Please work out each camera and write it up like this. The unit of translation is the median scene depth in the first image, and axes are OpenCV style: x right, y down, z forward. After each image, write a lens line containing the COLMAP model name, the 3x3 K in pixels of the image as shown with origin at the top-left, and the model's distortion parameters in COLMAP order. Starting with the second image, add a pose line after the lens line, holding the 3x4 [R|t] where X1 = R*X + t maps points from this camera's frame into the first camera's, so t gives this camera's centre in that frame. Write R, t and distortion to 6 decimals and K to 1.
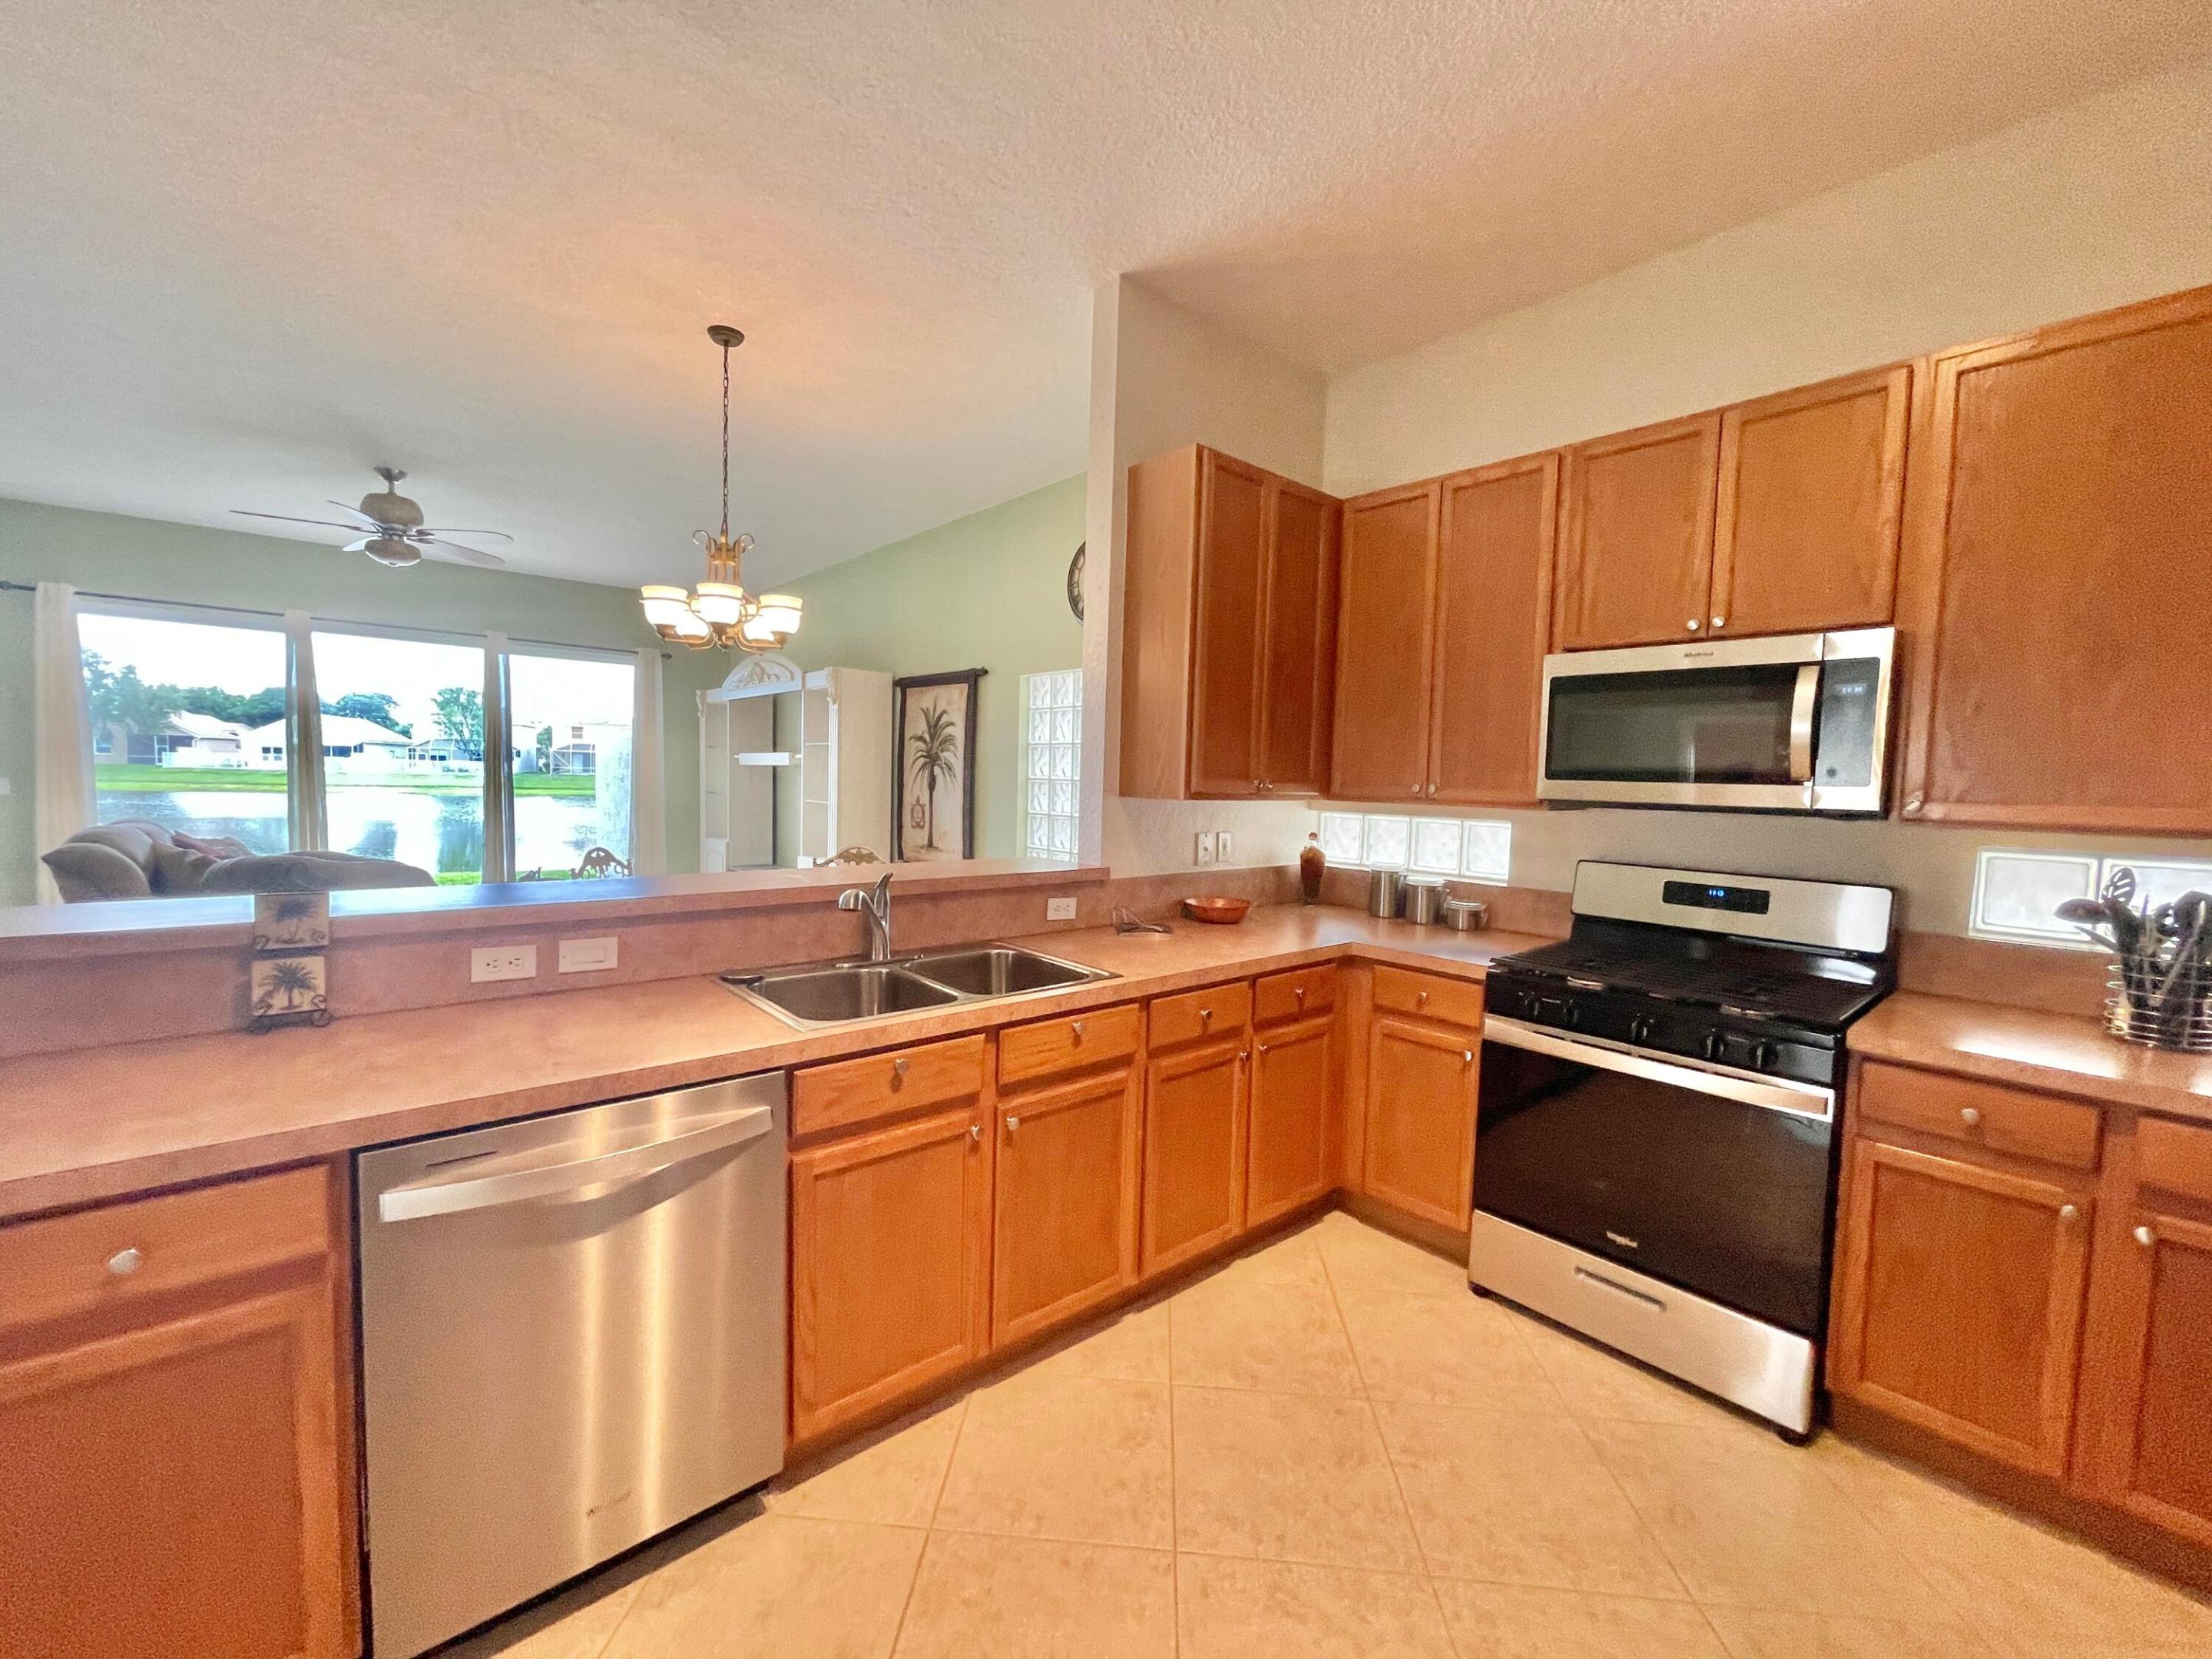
lens RADIAL K [[892.9, 0, 1091.1], [0, 892.9, 833.7], [0, 0, 1]] dist [0.000909, -0.001025]
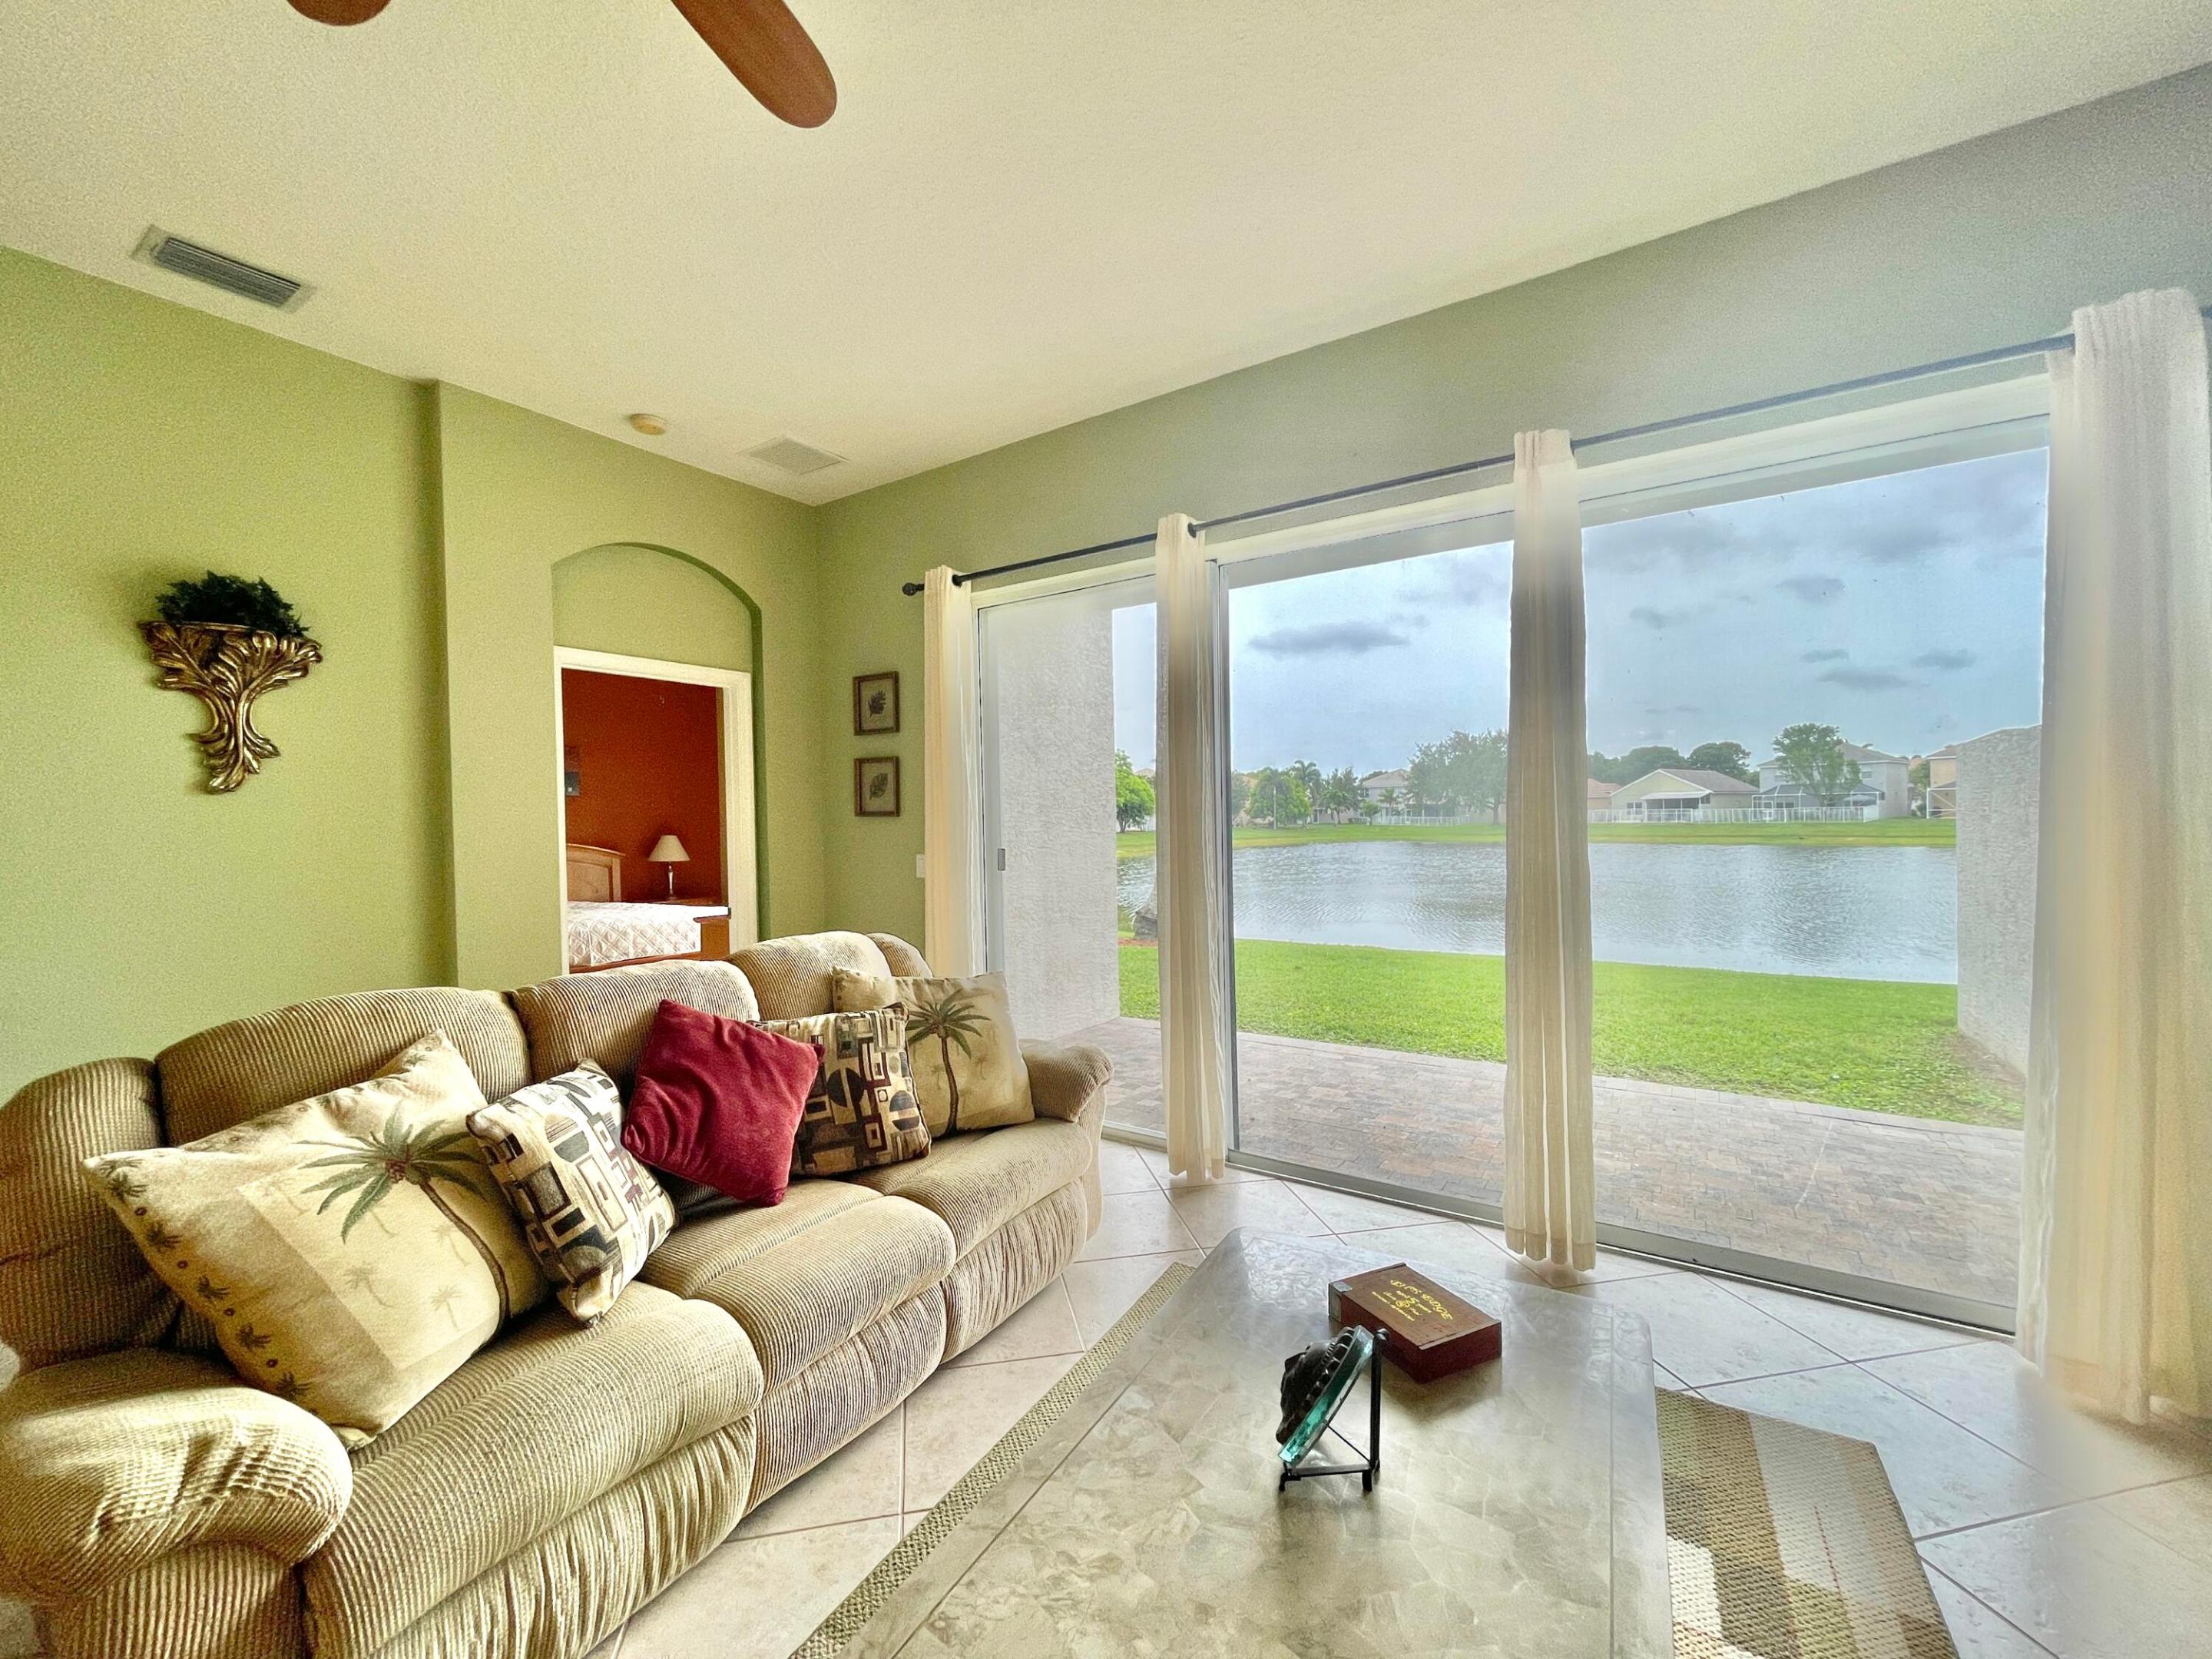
lens RADIAL K [[892.9, 0, 1093.8], [0, 892.9, 834.5], [0, 0, 1]] dist [0.000909, -0.001025]
pose [[0.268487, -0.015154, -0.963164, -0.957294], [-0.036632, 0.998992, -0.025929, -0.131752], [0.962586, 0.042245, 0.267662, 1.903305]]
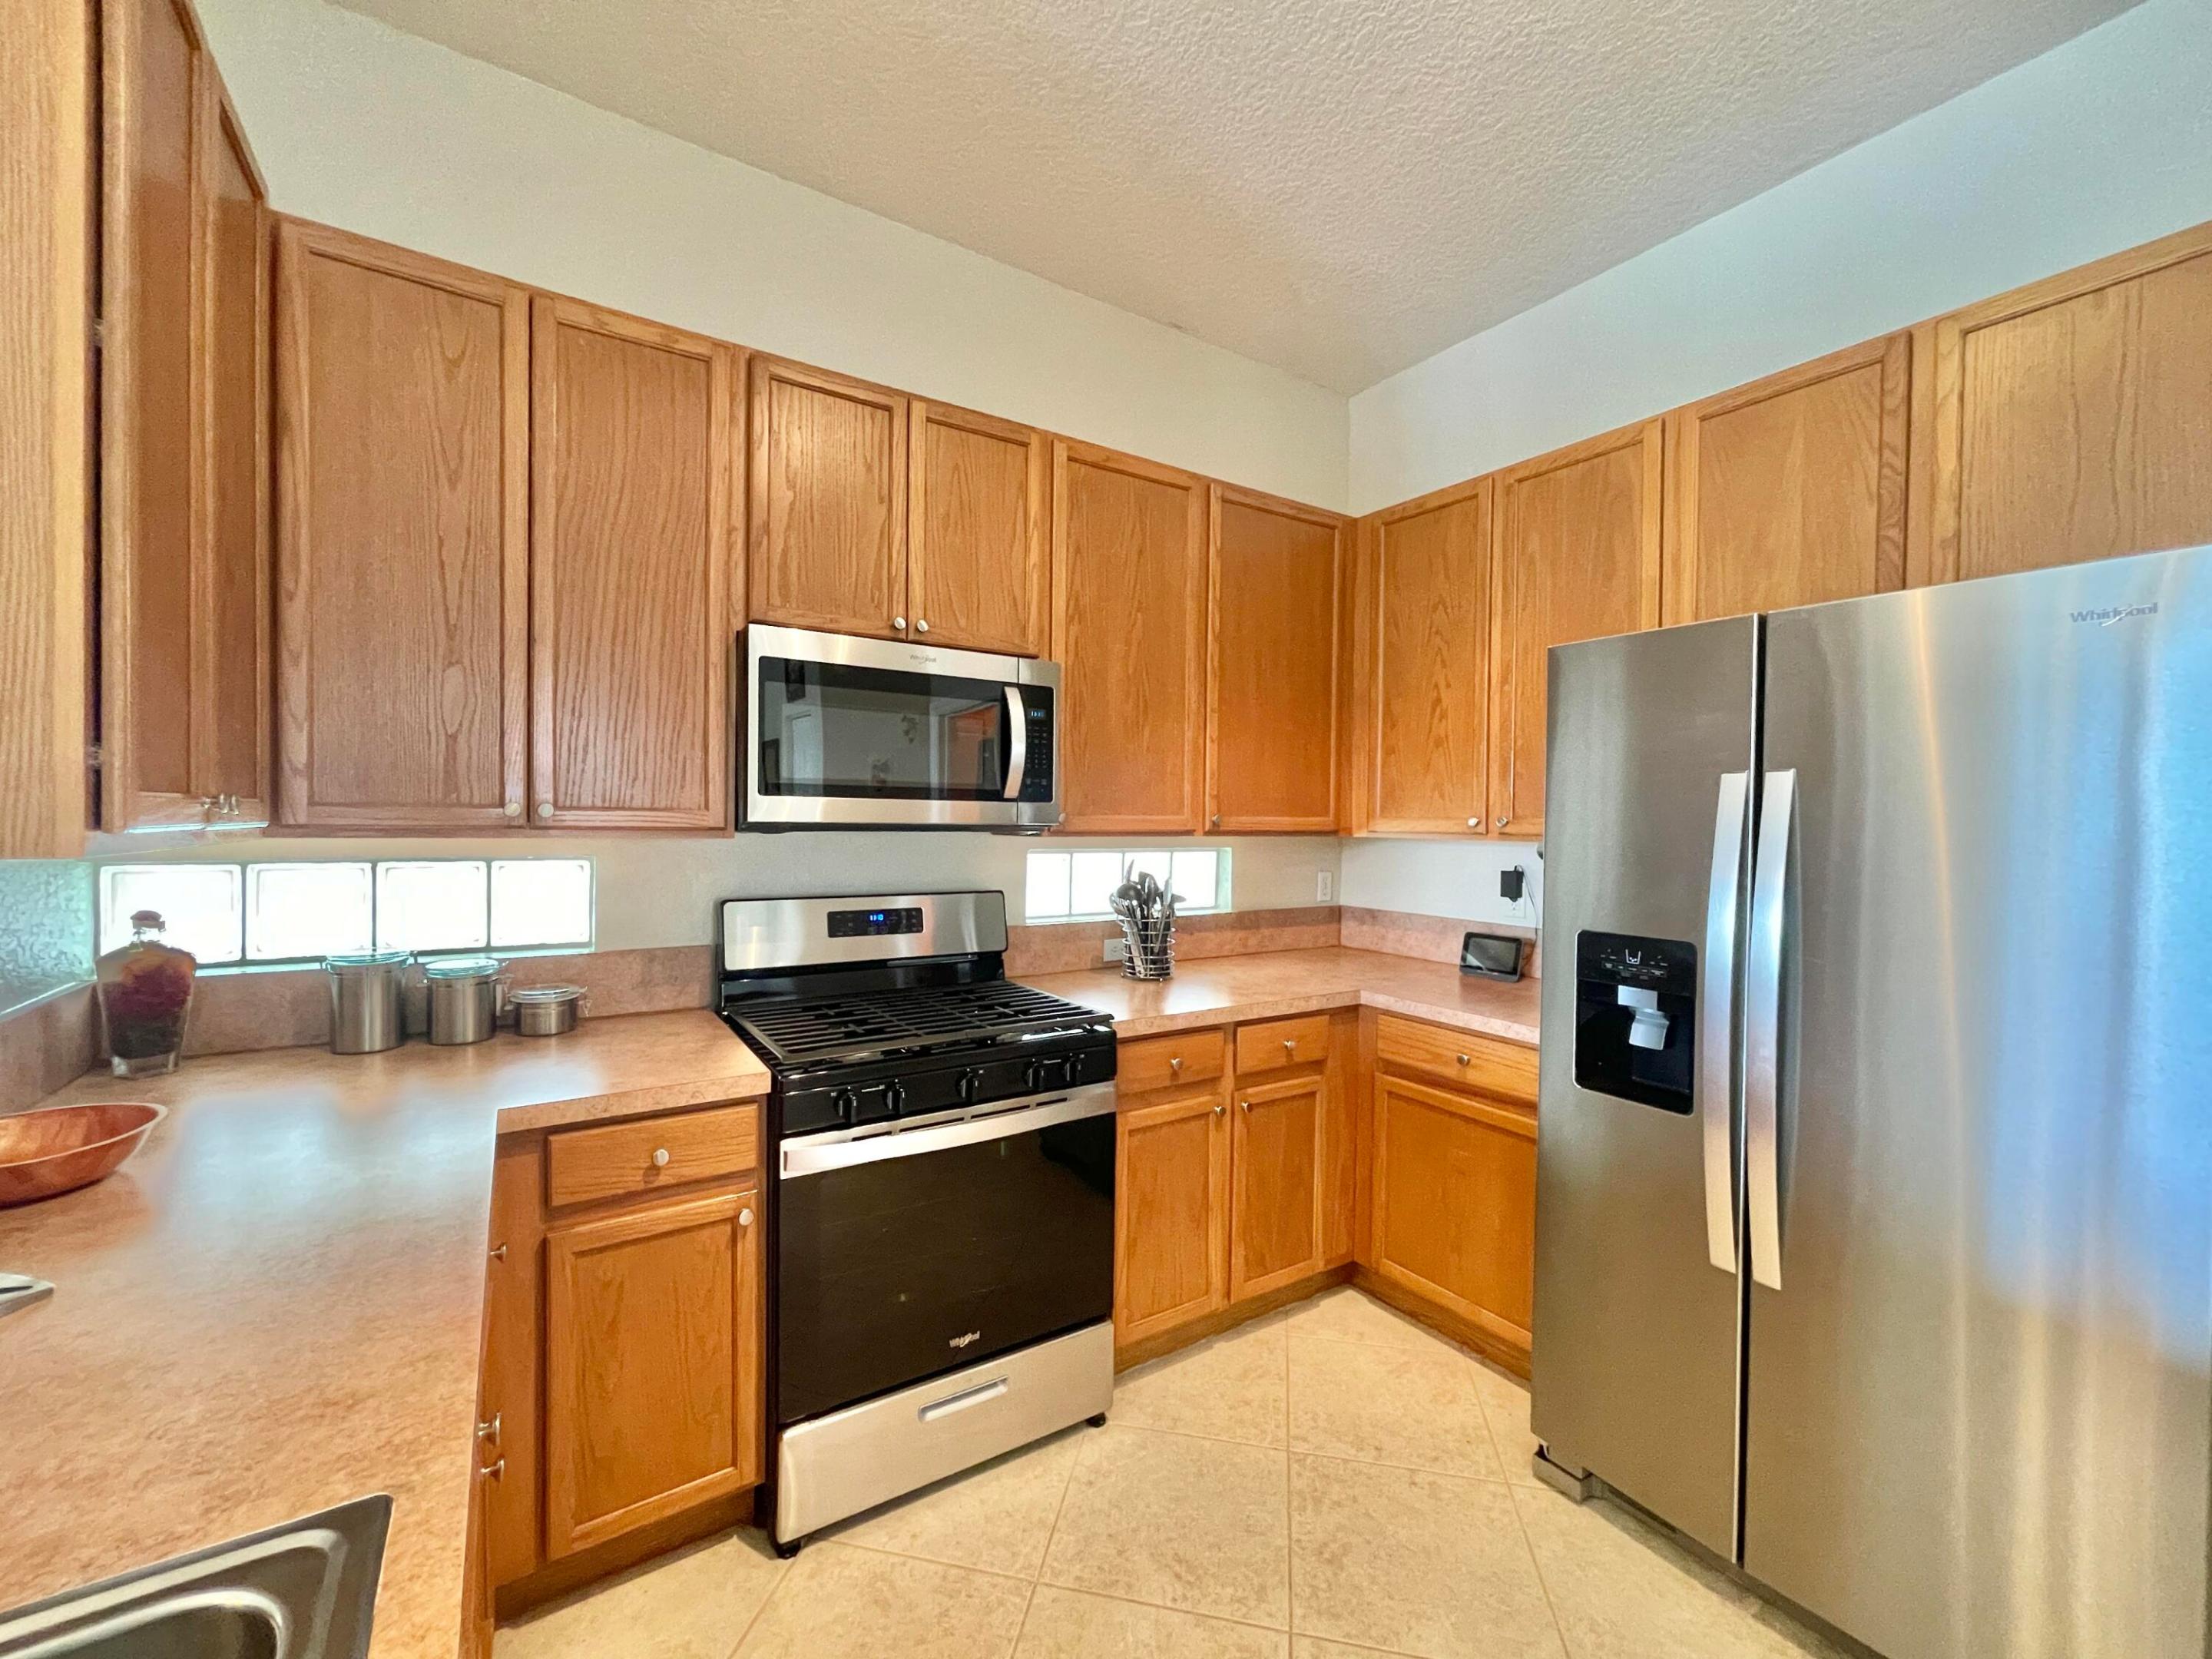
lens RADIAL K [[892.9, 0, 1094.4], [0, 892.9, 830.1], [0, 0, 1]] dist [0.000909, -0.001025]
pose [[0.136526, -0.039761, 0.989838, -0.158764], [0.055689, 0.997922, 0.032405, -0.036465], [-0.989070, 0.050699, 0.138456, 0.561252]]
